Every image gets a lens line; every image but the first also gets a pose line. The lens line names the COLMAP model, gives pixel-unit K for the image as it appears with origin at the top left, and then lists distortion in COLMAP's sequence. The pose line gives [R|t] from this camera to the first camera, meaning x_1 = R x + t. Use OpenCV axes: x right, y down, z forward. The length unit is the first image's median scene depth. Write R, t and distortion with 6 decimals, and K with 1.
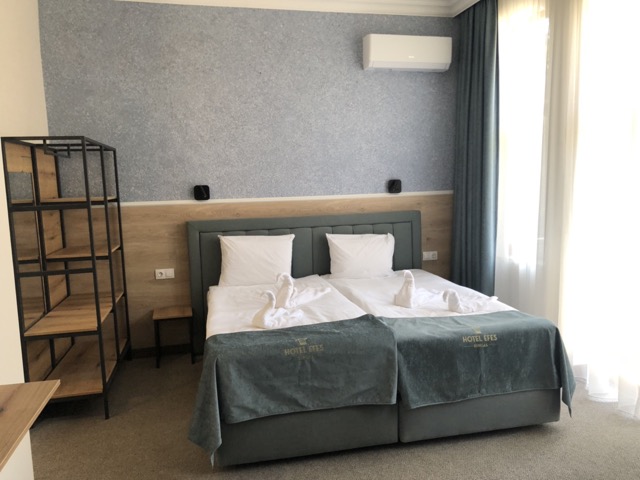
lens RADIAL K [[525.6, 0, 319.3], [0, 525.6, 242.9], [0, 0, 1]] dist [0.026484, -0.031259]
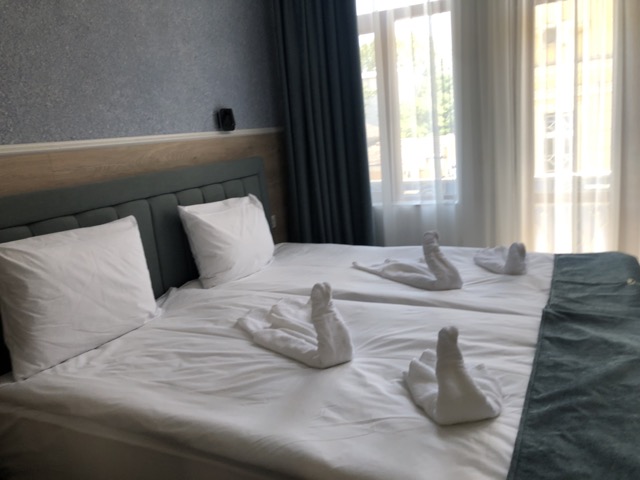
lens RADIAL K [[525.6, 0, 316.4], [0, 525.6, 240.6], [0, 0, 1]] dist [0.026484, -0.031259]
pose [[0.631362, -0.183199, 0.753538, -0.310388], [0.157827, 0.981714, 0.106435, -0.018844], [-0.759258, 0.051730, 0.648731, 0.574123]]
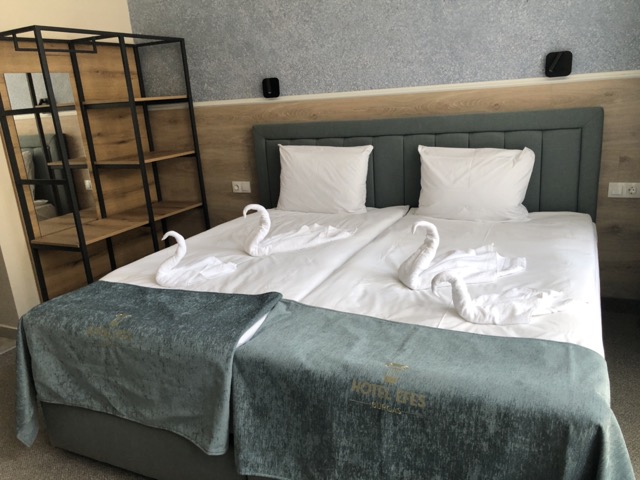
lens RADIAL K [[525.6, 0, 314.6], [0, 525.6, 242.7], [0, 0, 1]] dist [0.026484, -0.031259]
pose [[0.786309, 0.144367, -0.600730, 0.336459], [-0.024323, 0.978796, 0.203387, -0.030482], [0.617355, -0.145314, 0.773148, 0.397145]]
